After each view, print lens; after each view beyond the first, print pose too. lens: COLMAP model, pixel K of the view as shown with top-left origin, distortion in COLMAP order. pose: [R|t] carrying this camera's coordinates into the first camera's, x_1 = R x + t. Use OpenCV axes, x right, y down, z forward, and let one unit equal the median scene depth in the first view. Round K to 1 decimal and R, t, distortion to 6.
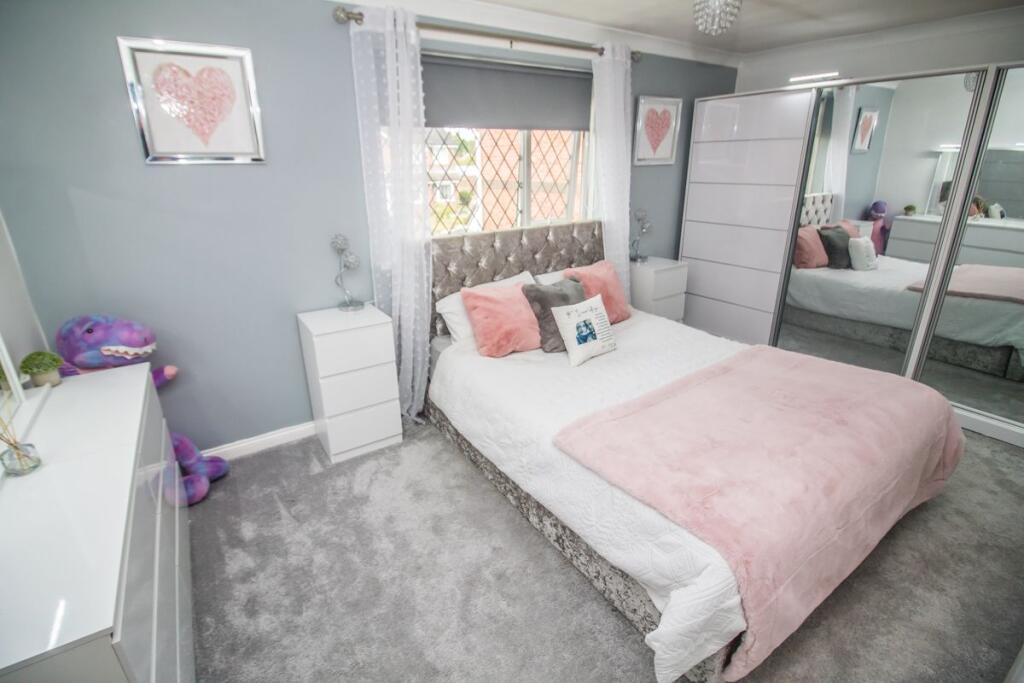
lens RADIAL K [[471.5, 0, 508.5], [0, 471.5, 325.6], [0, 0, 1]] dist [-0.001078, -0.012290]
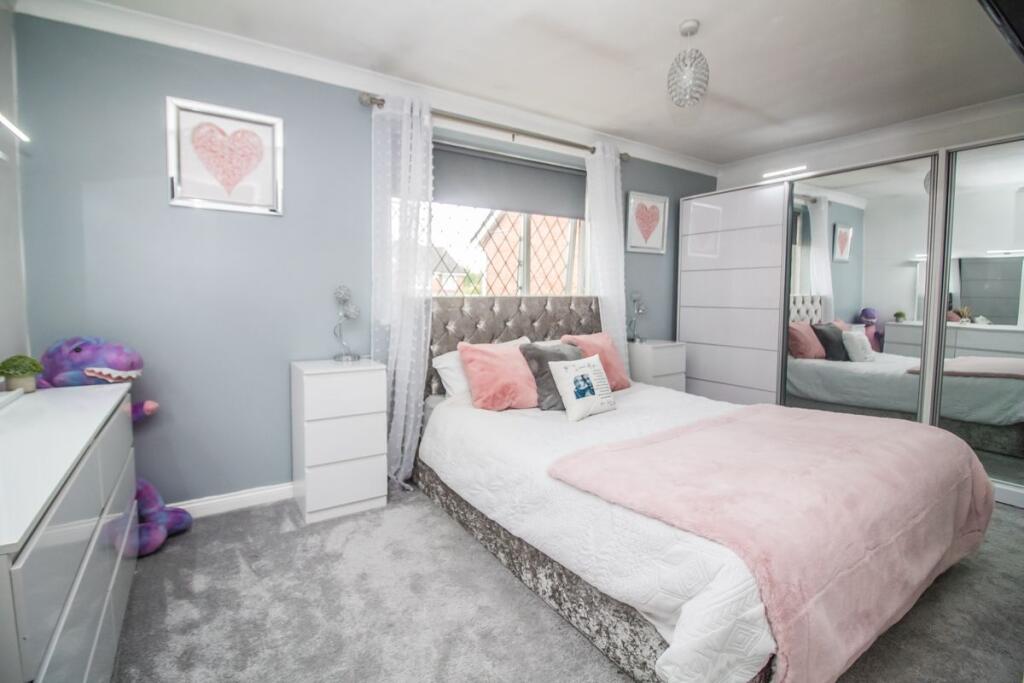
lens RADIAL K [[471.9, 0, 513.3], [0, 471.9, 326.7], [0, 0, 1]] dist [-0.000823, -0.012268]
pose [[0.999828, 0.018560, 0.000246, 0.017991], [-0.017824, 0.963698, -0.266400, 0.182497], [-0.005181, 0.266350, 0.963862, 0.028389]]
